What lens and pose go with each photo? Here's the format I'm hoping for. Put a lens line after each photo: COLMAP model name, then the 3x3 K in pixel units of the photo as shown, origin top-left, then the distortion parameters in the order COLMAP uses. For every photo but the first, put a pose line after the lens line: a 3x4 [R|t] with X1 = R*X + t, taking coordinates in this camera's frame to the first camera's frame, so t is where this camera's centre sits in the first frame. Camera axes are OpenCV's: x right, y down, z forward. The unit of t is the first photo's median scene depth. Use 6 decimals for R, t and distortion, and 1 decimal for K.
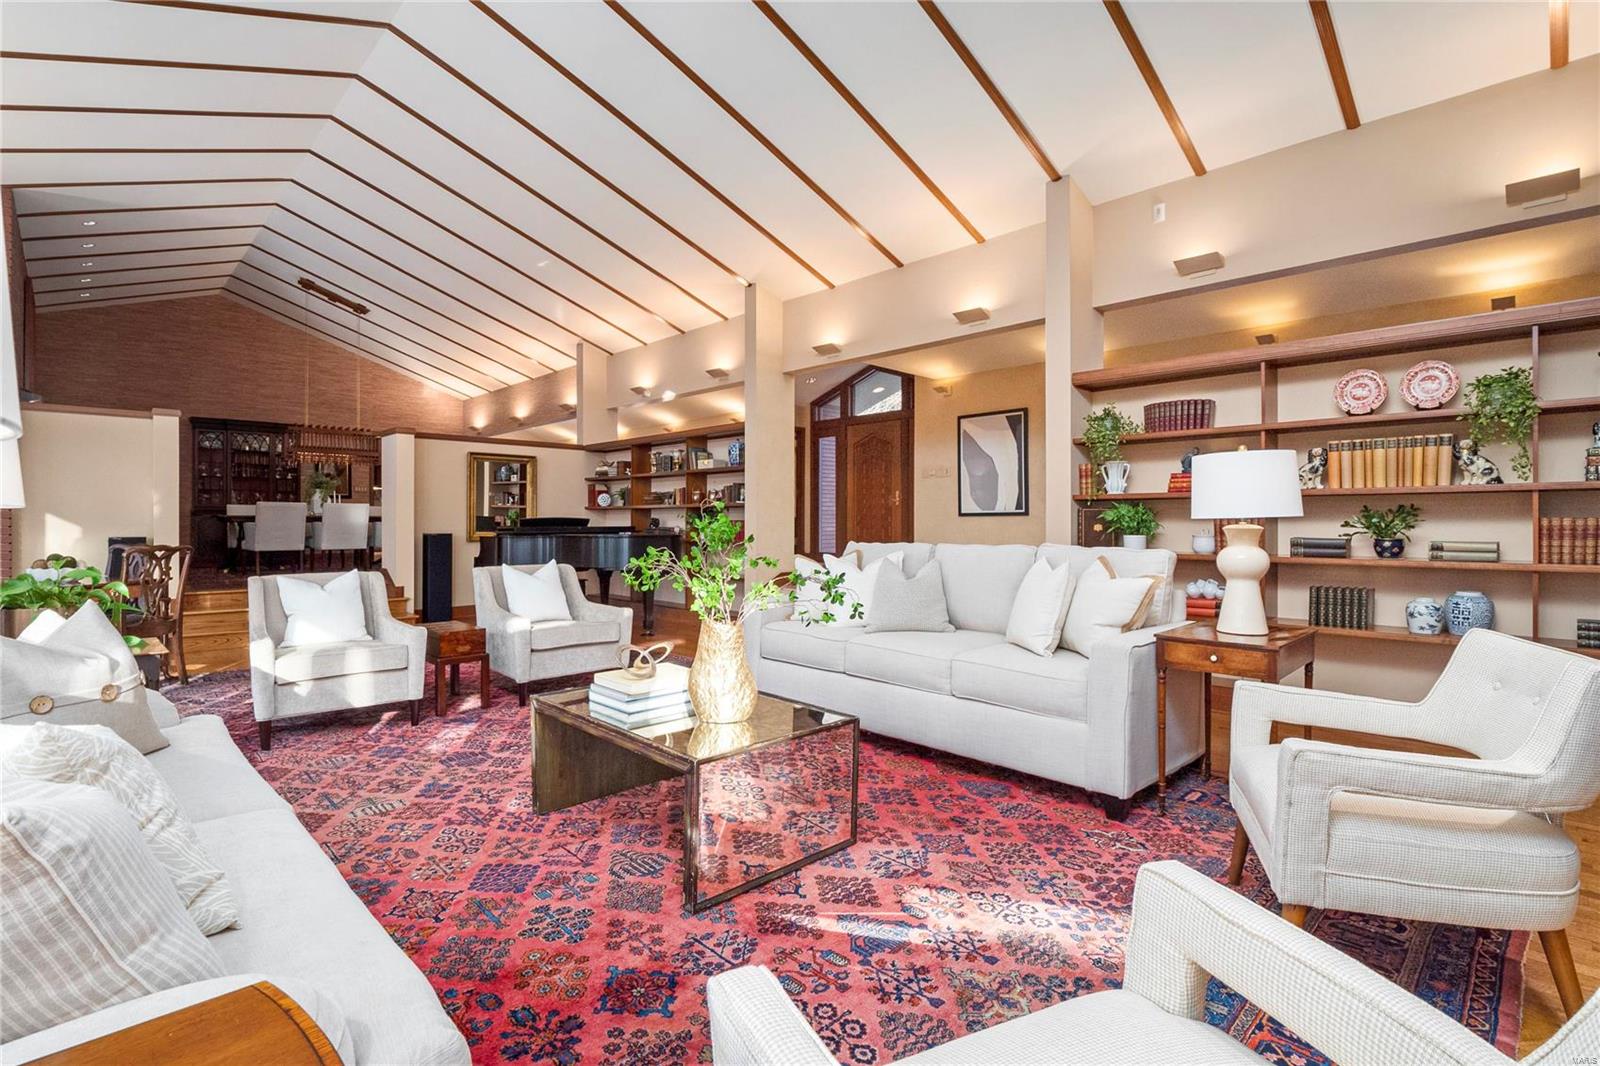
lens RADIAL K [[750.2, 0, 796.9], [0, 750.2, 539.6], [0, 0, 1]] dist [-0.011997, -0.000785]
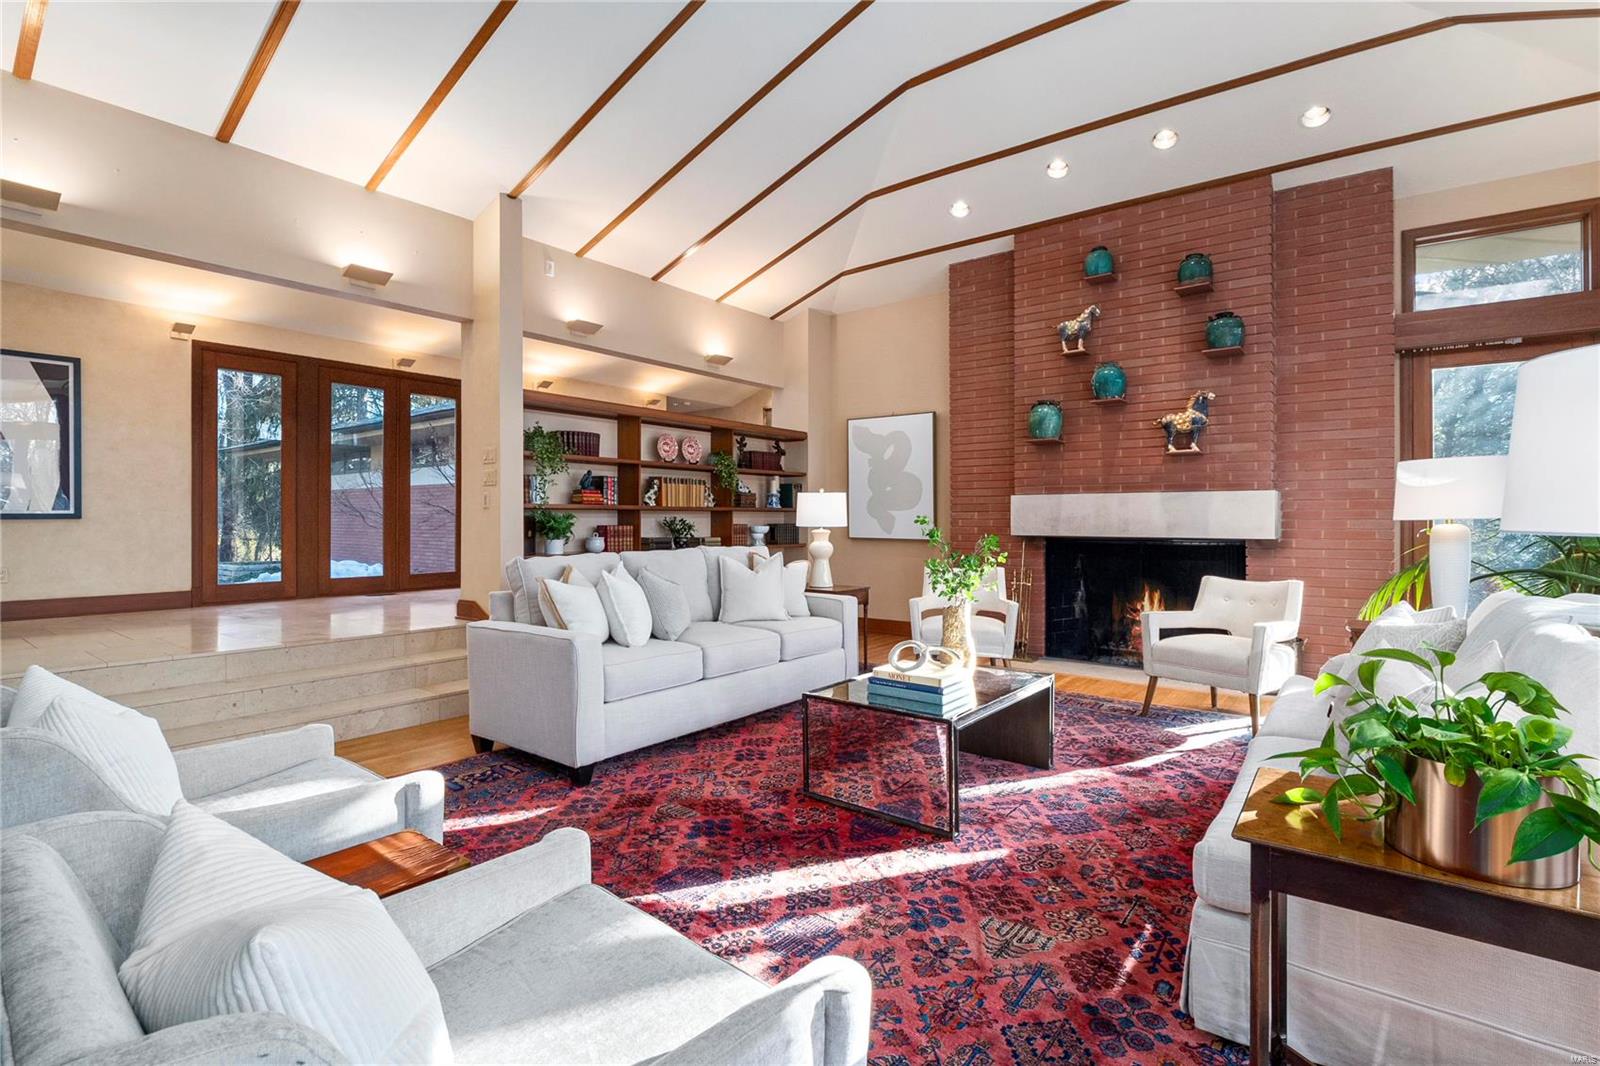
lens RADIAL K [[750.2, 0, 789.7], [0, 750.2, 518.0], [0, 0, 1]] dist [-0.011997, -0.000785]
pose [[-0.142577, 0.010084, 0.989732, -0.748721], [0.020523, 0.999763, -0.007229, -0.024054], [-0.989571, 0.019281, -0.142750, 0.788309]]
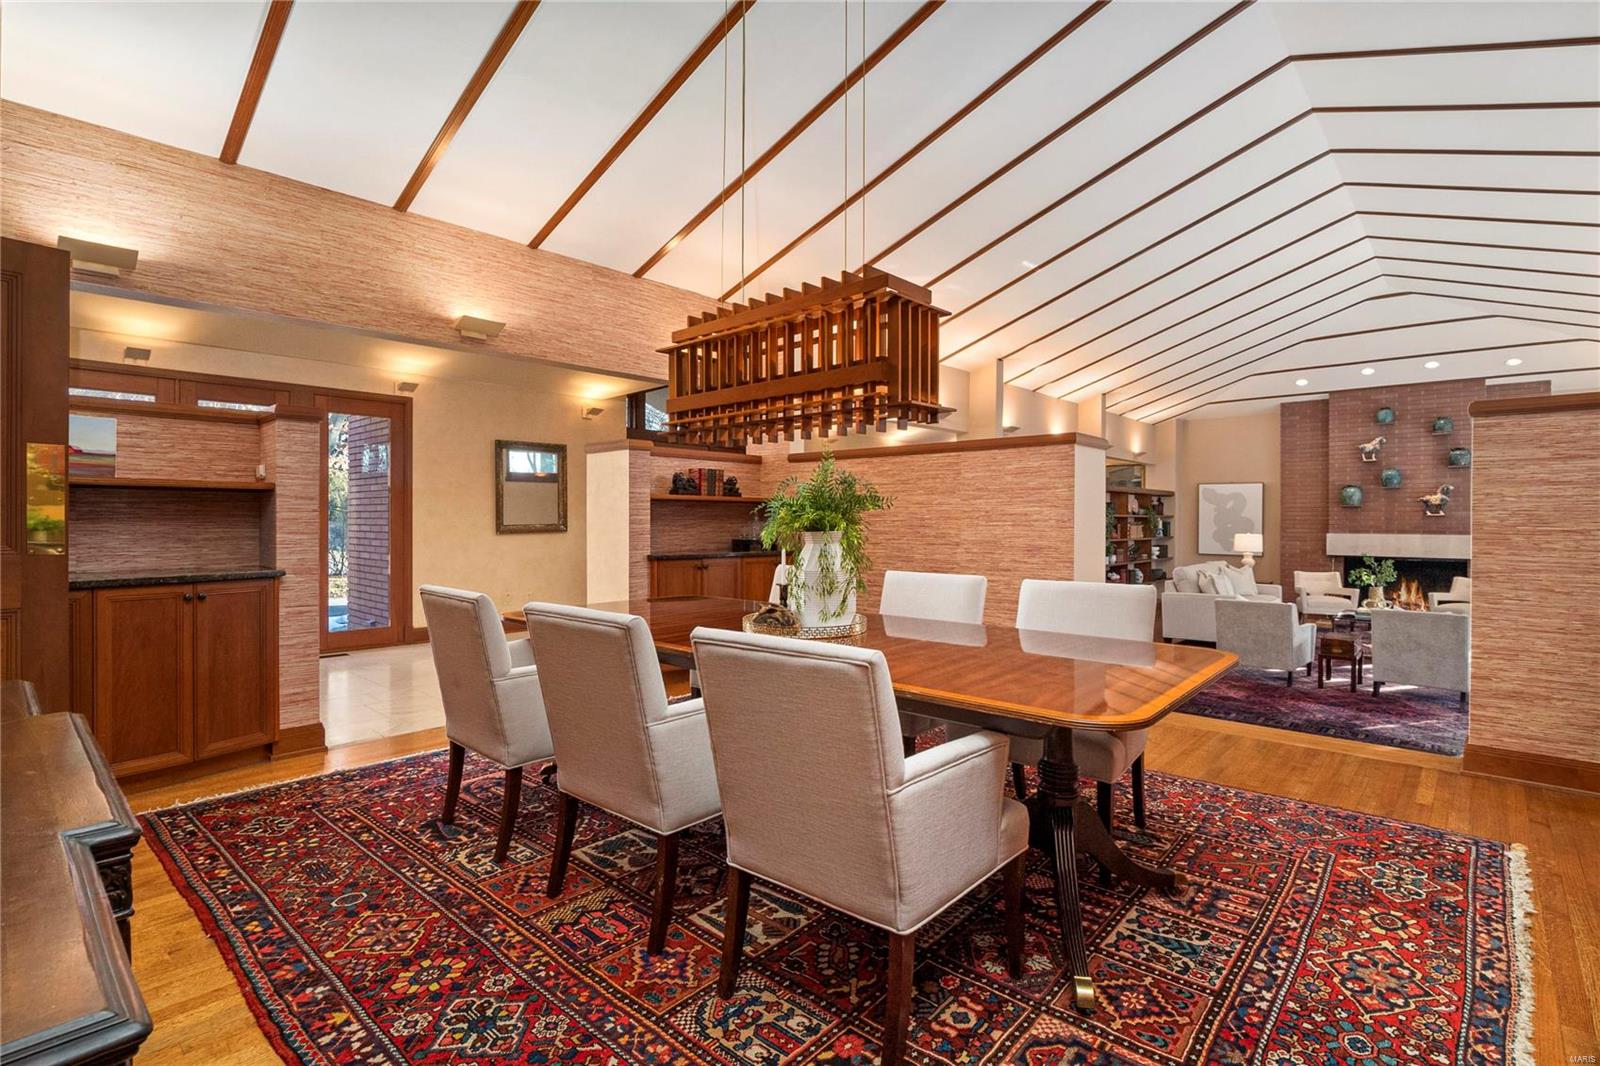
lens RADIAL K [[750.2, 0, 805.3], [0, 750.2, 522.0], [0, 0, 1]] dist [-0.011997, -0.000785]
pose [[-0.074193, 0.003388, 0.997238, -1.830166], [0.019507, 0.999808, -0.001946, -0.132574], [-0.997053, 0.019309, -0.074245, 2.119416]]
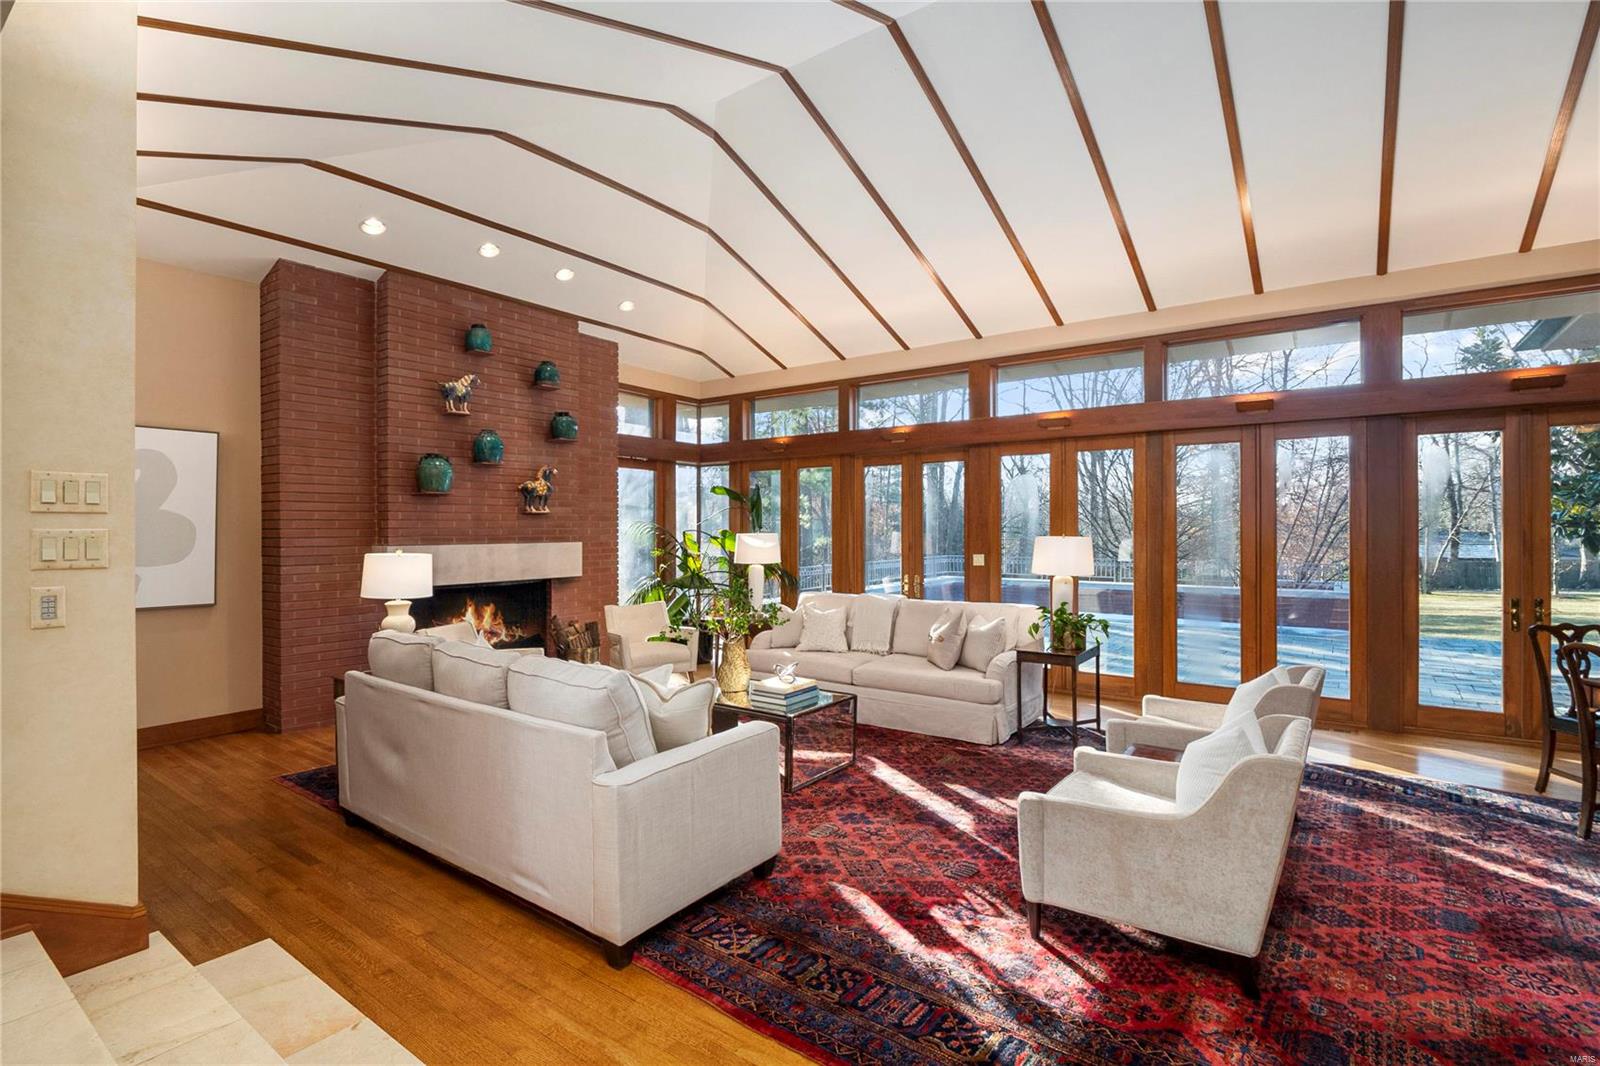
lens RADIAL K [[750.2, 0, 800.0], [0, 750.2, 523.6], [0, 0, 1]] dist [-0.011997, -0.000785]
pose [[-0.984282, 0.012602, -0.176155, 0.051337], [0.009868, 0.999817, 0.016385, -0.117328], [0.176329, 0.014389, -0.984226, 1.558783]]
